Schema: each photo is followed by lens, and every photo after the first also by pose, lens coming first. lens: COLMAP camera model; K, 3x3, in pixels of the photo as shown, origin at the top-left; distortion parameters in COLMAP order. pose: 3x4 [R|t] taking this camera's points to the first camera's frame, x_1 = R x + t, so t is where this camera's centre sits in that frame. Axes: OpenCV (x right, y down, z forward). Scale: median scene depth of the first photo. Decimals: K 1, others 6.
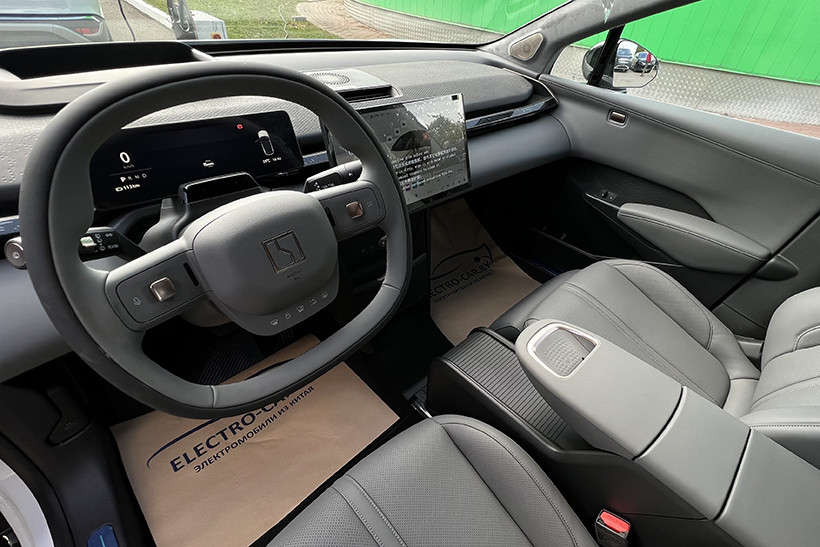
lens RADIAL K [[401.7, 0, 410.0], [0, 401.7, 273.5], [0, 0, 1]] dist [0.002277, 0.000108]
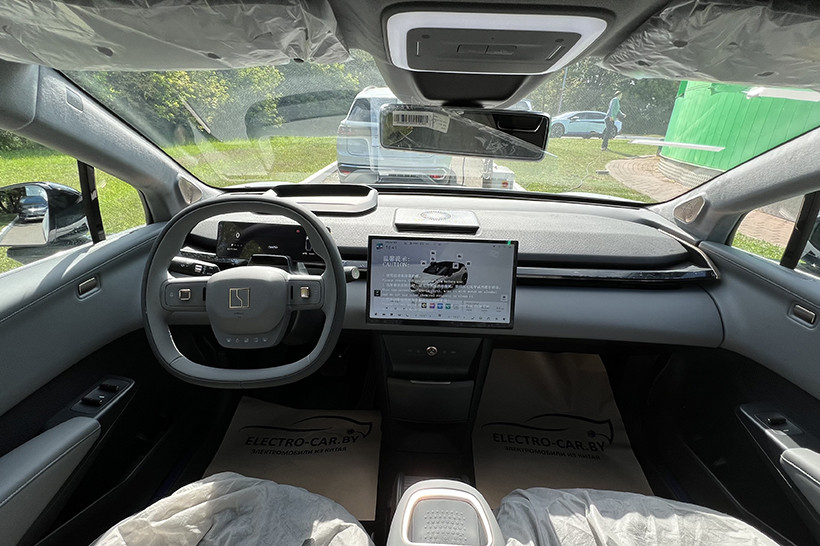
lens RADIAL K [[401.7, 0, 410.0], [0, 401.7, 273.0], [0, 0, 1]] dist [0.002277, 0.000108]
pose [[0.678905, 0.205219, -0.704963, 0.537187], [-0.410576, 0.902105, -0.132791, -0.087924], [0.608700, 0.379593, 0.696702, 0.094659]]
